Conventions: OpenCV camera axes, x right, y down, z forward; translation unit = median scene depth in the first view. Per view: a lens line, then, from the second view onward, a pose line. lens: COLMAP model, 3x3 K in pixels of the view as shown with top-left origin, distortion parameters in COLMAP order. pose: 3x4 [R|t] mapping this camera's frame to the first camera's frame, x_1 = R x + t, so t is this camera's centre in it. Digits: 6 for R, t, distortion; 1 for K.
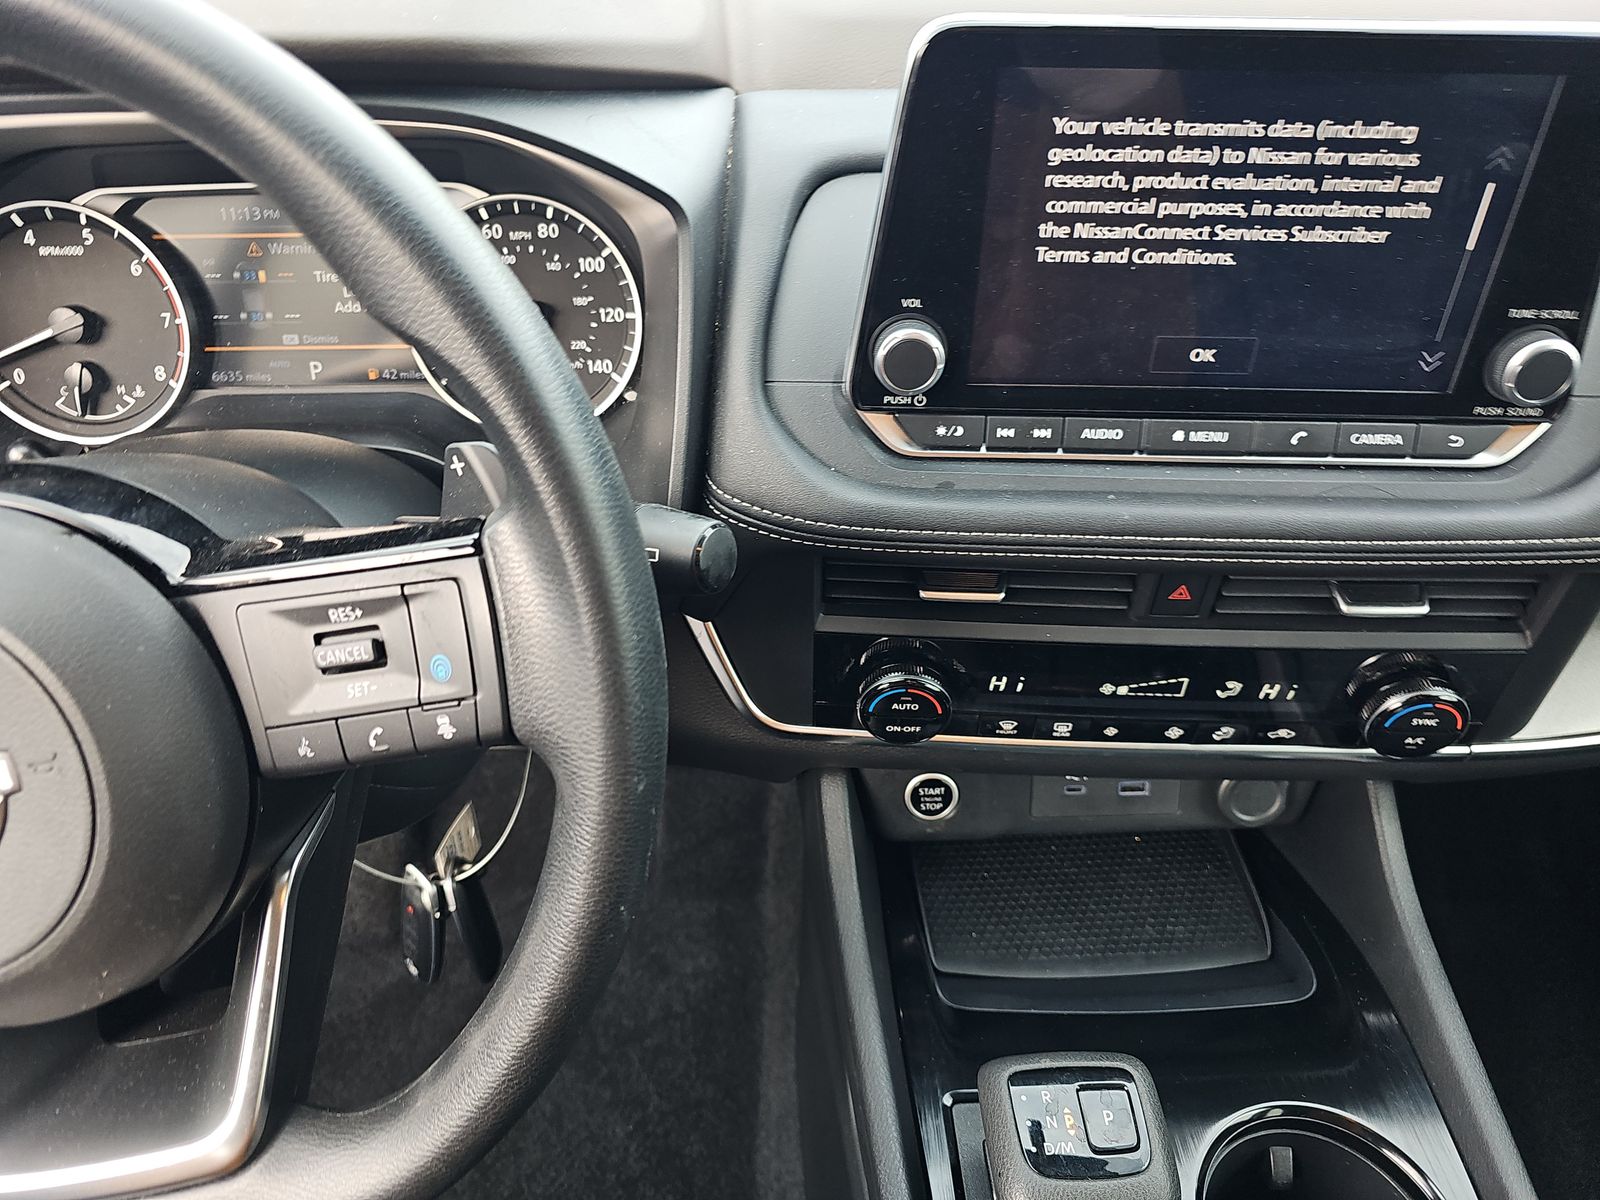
lens RADIAL K [[1061.6, 0, 800.0], [0, 1061.6, 600.0], [0, 0, 1]] dist [0.017085, -0.021497]
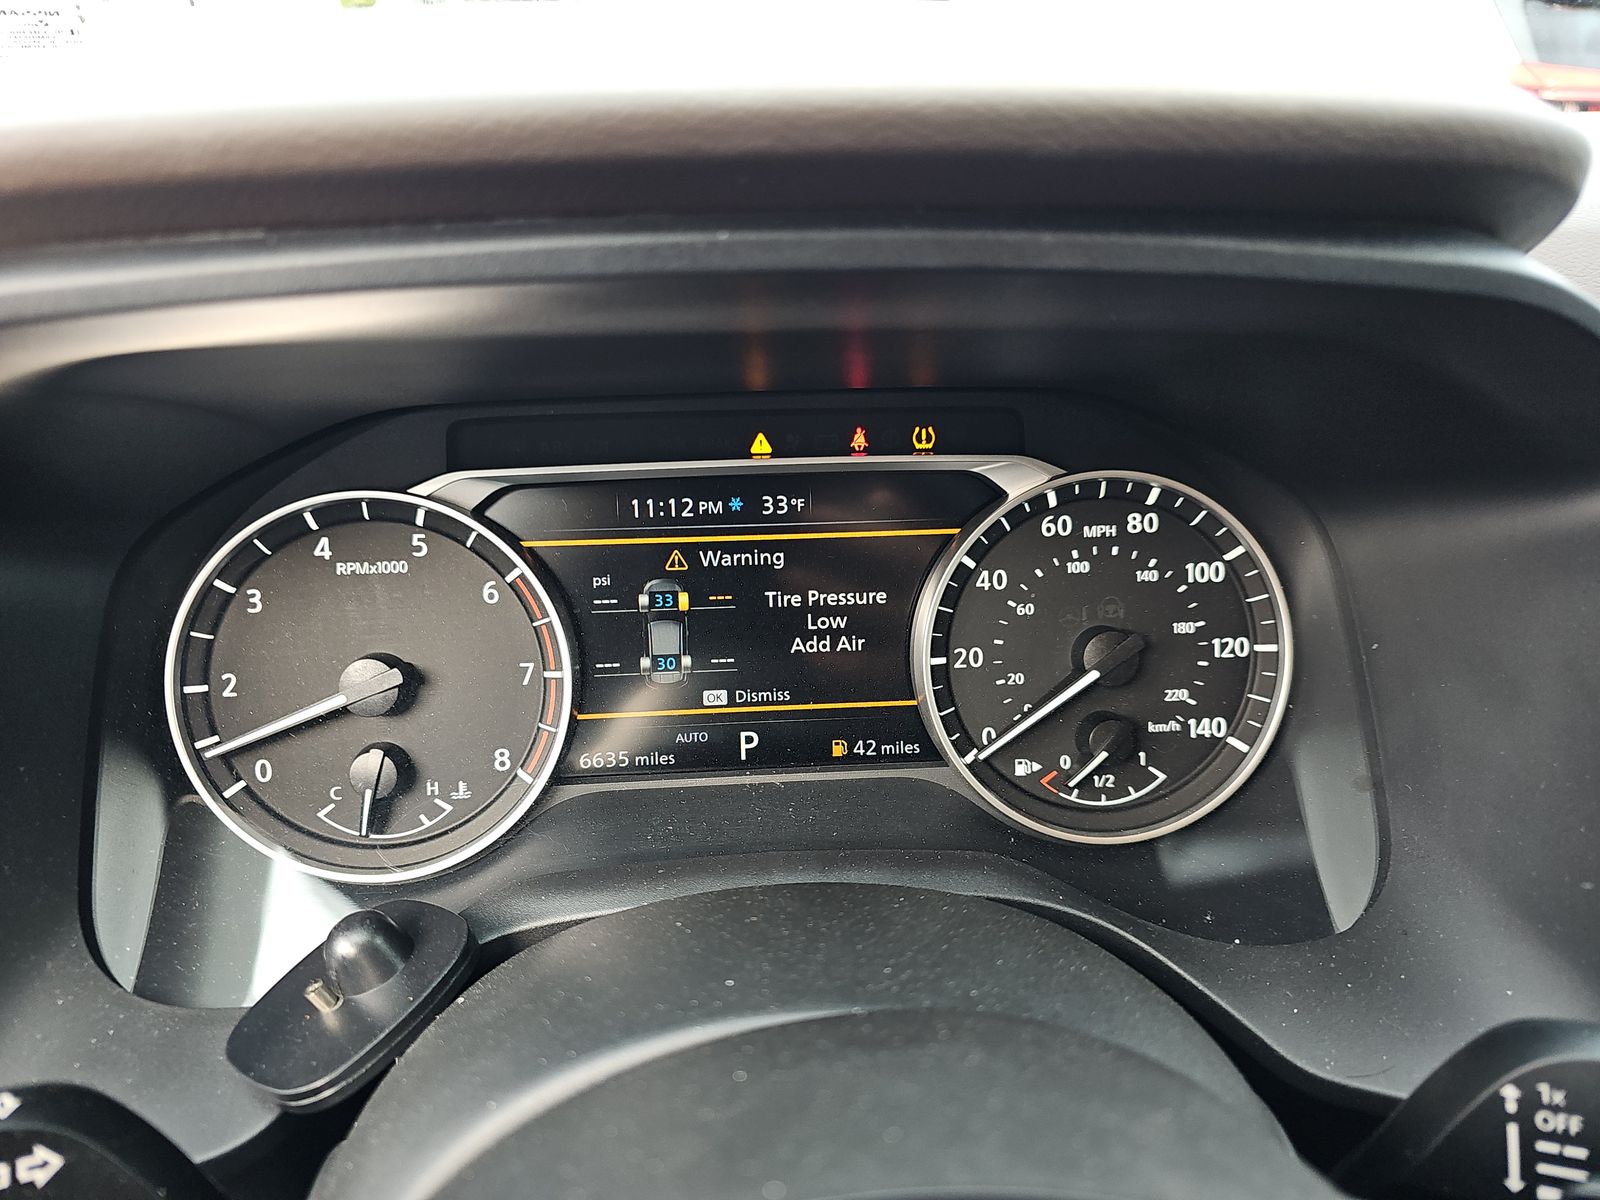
lens RADIAL K [[1061.6, 0, 800.0], [0, 1061.6, 600.0], [0, 0, 1]] dist [0.017085, -0.021497]
pose [[0.998941, -0.020523, 0.041172, -0.476409], [0.030726, 0.963725, -0.265124, -0.141380], [-0.034237, 0.266108, 0.963335, 0.409395]]
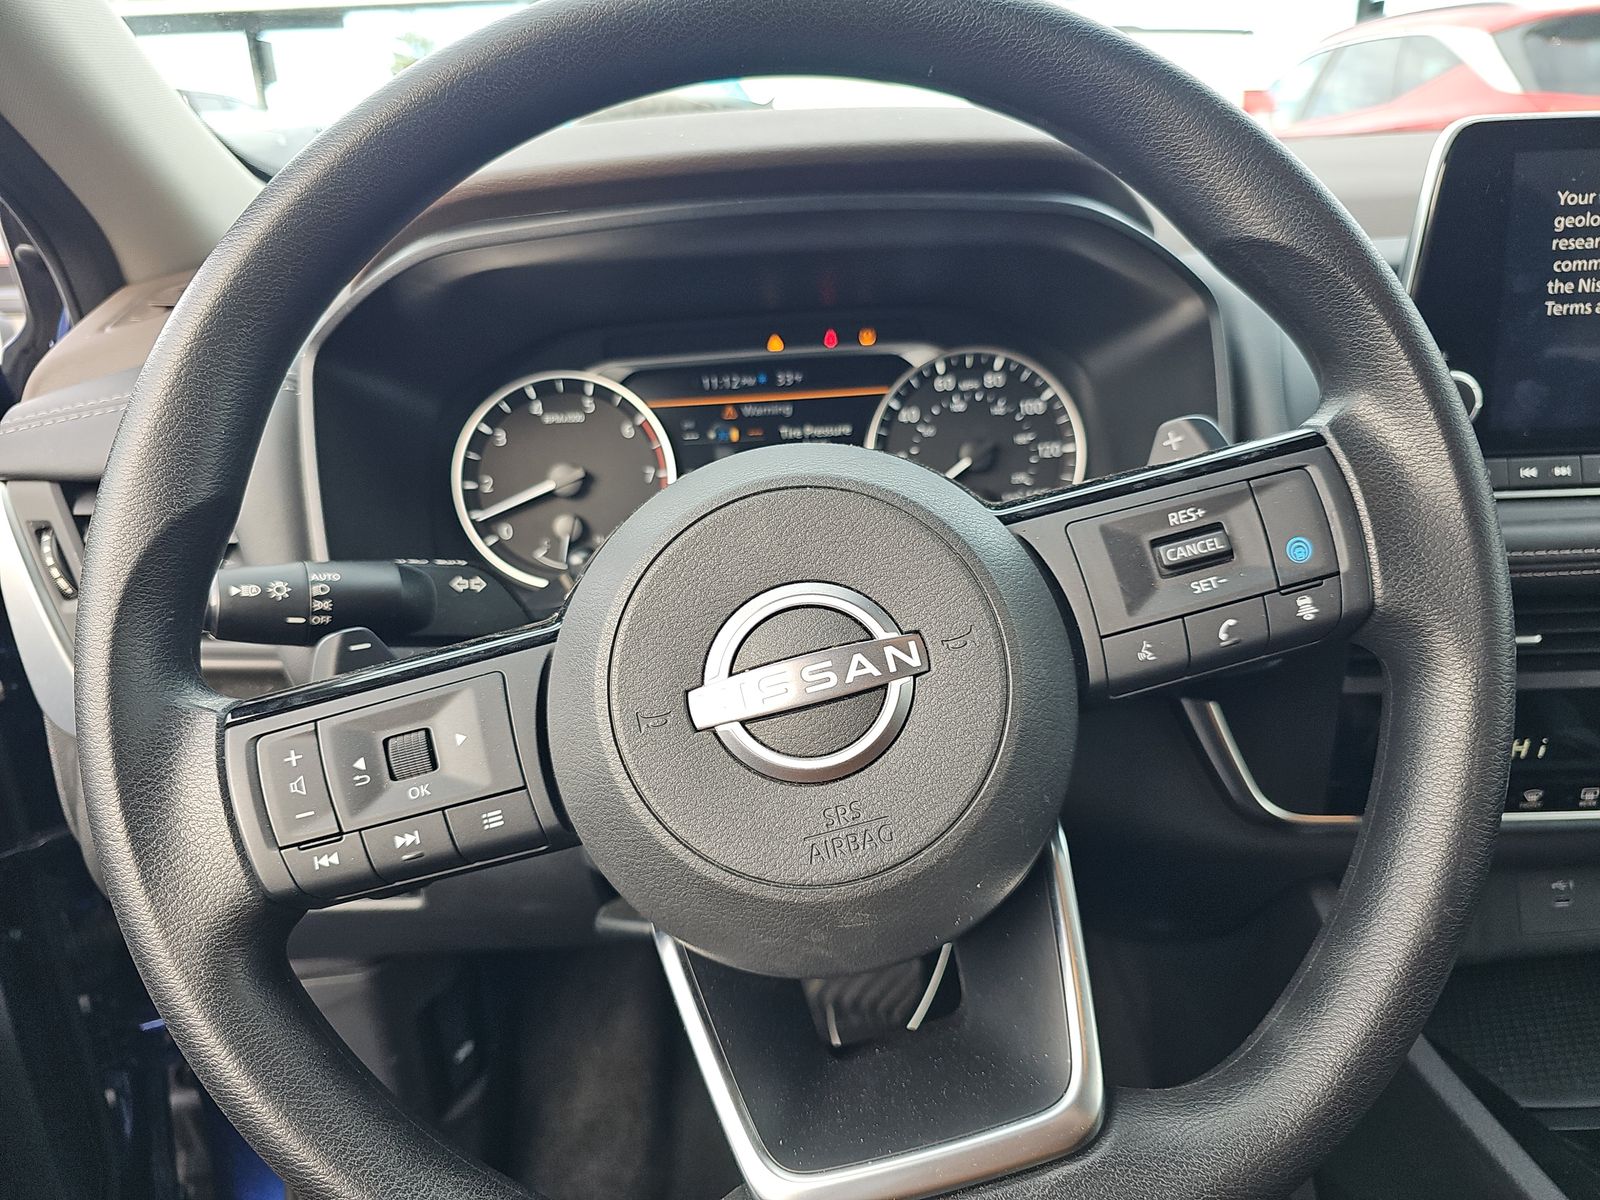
lens RADIAL K [[1077.8, 0, 812.9], [0, 1077.8, 595.2], [0, 0, 1]] dist [0.028391, -0.053403]
pose [[0.998513, -0.054325, -0.004446, -0.440690], [0.049819, 0.942692, -0.329924, 0.234958], [0.022115, 0.329212, 0.943997, -0.002175]]
